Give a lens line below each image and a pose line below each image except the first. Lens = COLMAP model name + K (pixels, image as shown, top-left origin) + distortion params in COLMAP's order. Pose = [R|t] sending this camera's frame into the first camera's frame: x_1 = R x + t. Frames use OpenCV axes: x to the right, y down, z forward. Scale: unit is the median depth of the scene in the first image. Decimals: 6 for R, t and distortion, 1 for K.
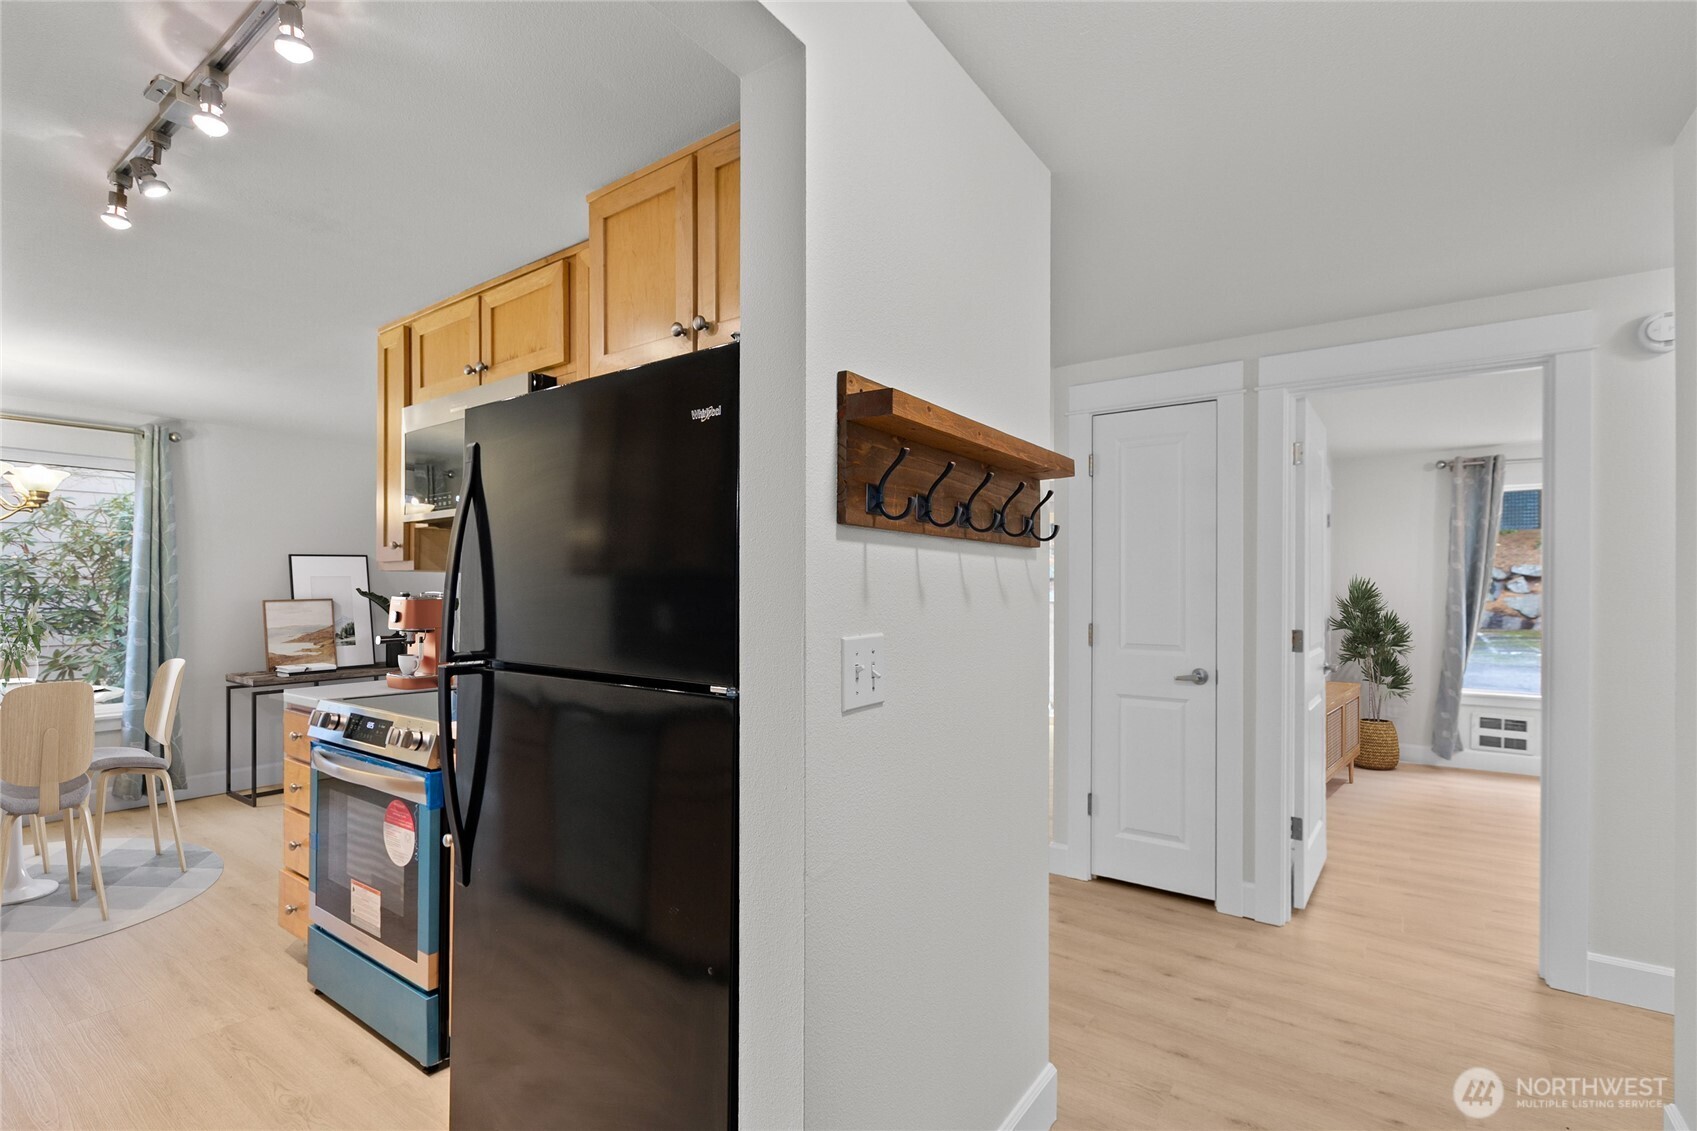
lens RADIAL K [[789.8, 0, 849.4], [0, 789.8, 588.1], [0, 0, 1]] dist [0.002462, 0.001015]
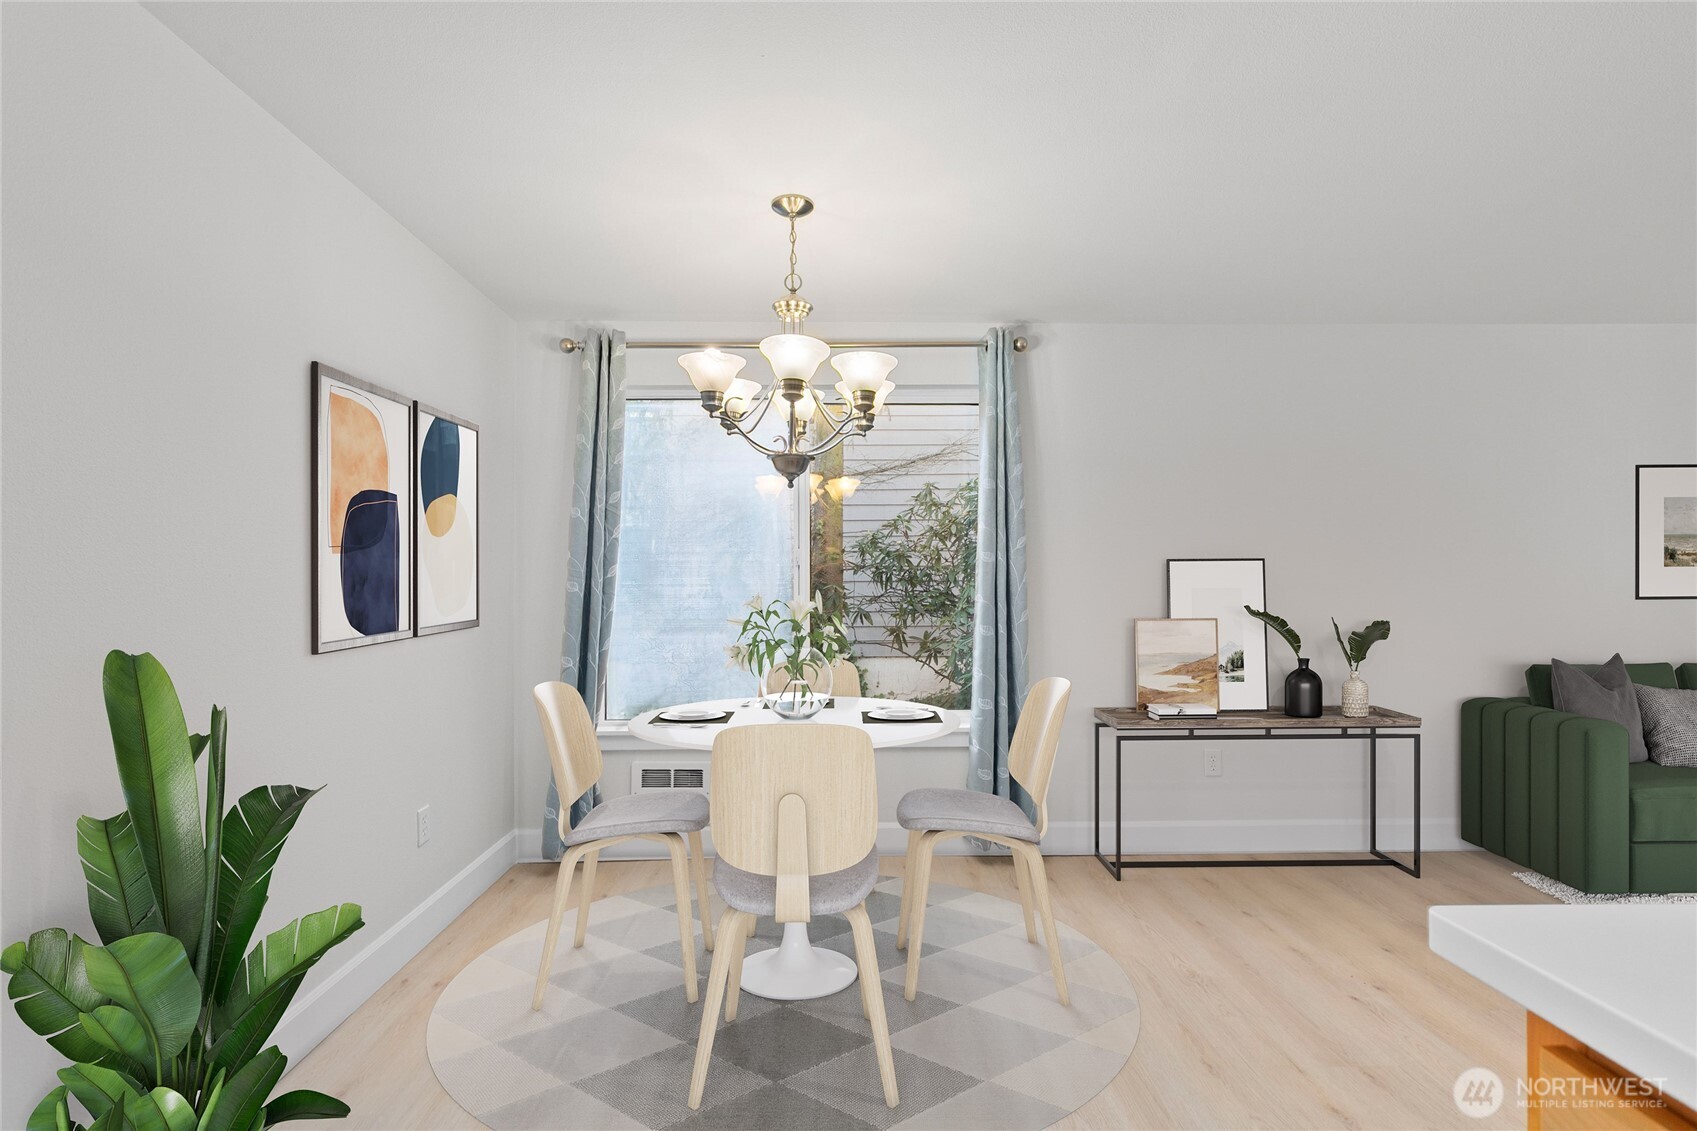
lens RADIAL K [[789.8, 0, 849.4], [0, 789.8, 588.1], [0, 0, 1]] dist [0.002462, 0.001015]
pose [[0.617762, -0.003850, -0.786356, -0.391890], [0.013476, 0.999893, 0.005691, 0.022818], [0.786250, -0.014113, 0.617748, 0.440335]]
